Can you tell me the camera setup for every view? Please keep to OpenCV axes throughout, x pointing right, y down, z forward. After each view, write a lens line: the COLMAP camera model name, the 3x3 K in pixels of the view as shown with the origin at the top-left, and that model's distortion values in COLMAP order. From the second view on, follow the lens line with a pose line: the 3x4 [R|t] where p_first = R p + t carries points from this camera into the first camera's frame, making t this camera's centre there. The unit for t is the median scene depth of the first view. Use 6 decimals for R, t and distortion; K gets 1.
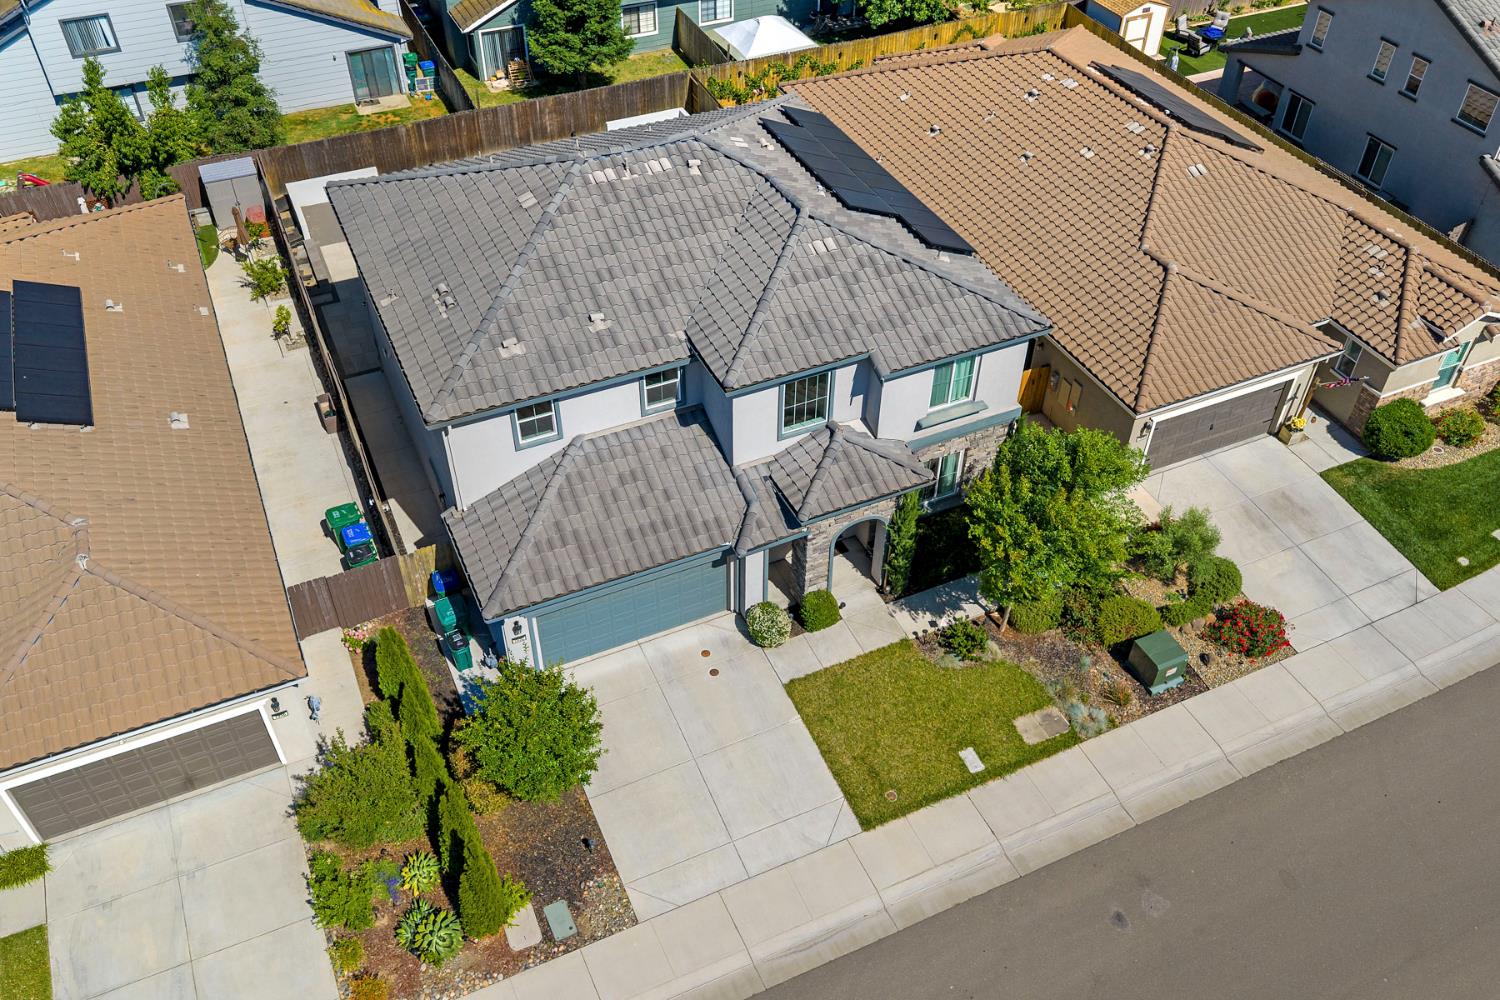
lens RADIAL K [[1250.4, 0, 750.0], [0, 1250.4, 500.0], [0, 0, 1]] dist [0.008675, -0.010400]
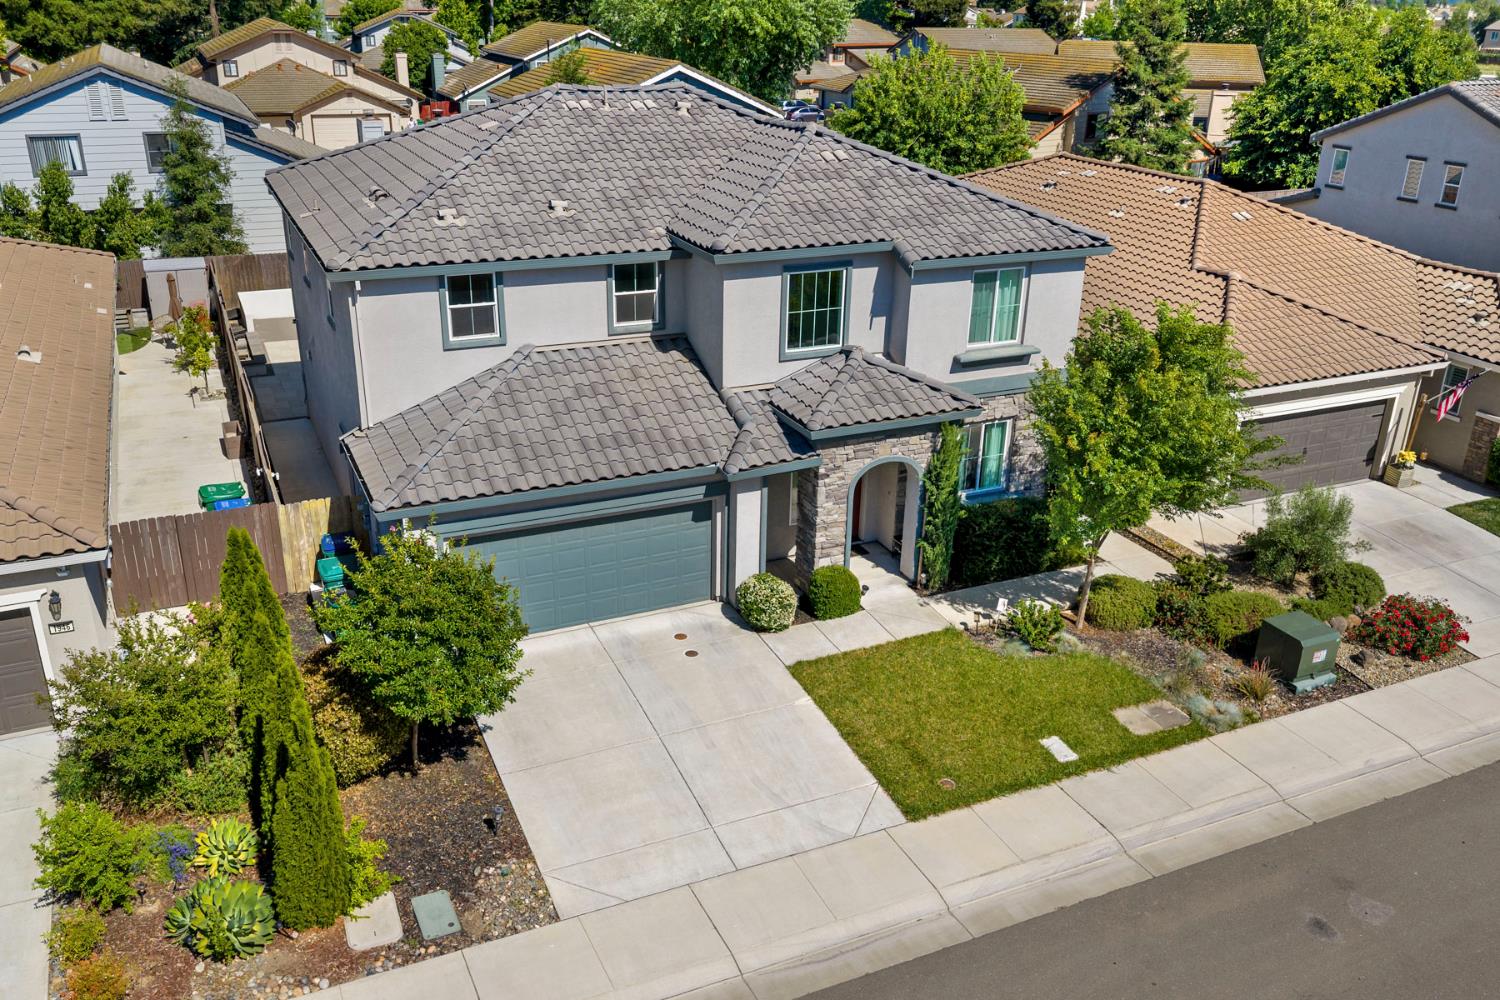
lens RADIAL K [[1247.7, 0, 750.0], [0, 1247.7, 500.0], [0, 0, 1]] dist [-0.000303, 0.004487]
pose [[0.999910, 0.012020, 0.005937, 0.000033], [-0.009246, 0.938962, -0.343898, 0.307842], [-0.009708, 0.343812, 0.938988, 0.293866]]
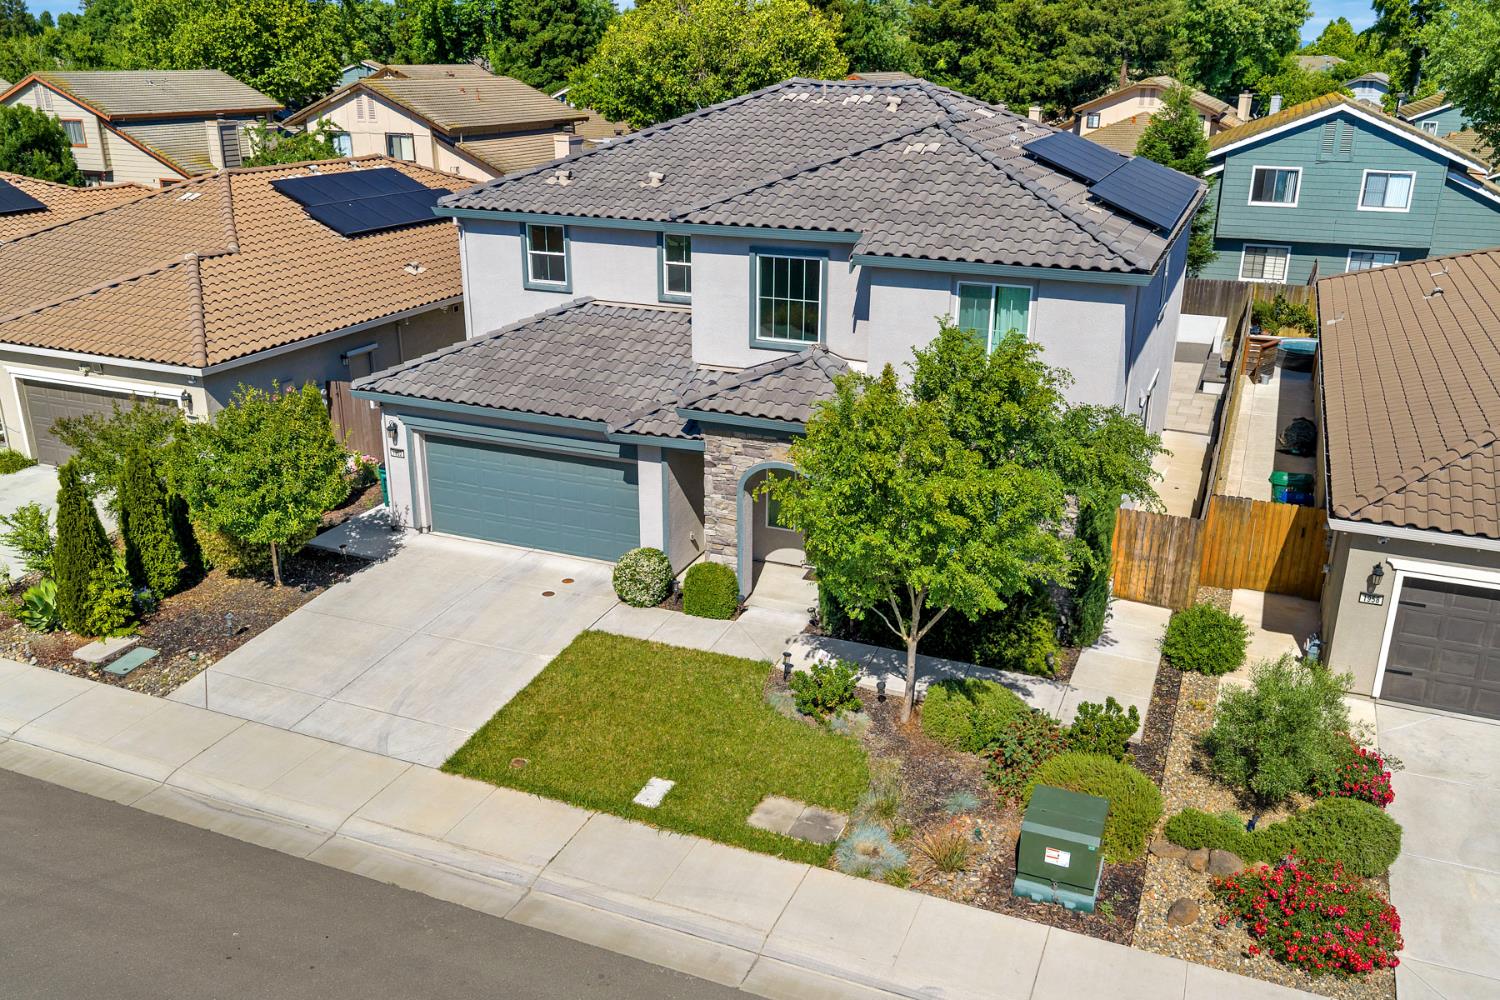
lens RADIAL K [[1247.7, 0, 750.0], [0, 1247.7, 500.0], [0, 0, 1]] dist [-0.000303, 0.004487]
pose [[0.676586, 0.244983, -0.694417, 0.571097], [-0.498792, 0.846209, -0.187451, 0.172999], [0.541699, 0.473196, 0.694729, 0.525443]]
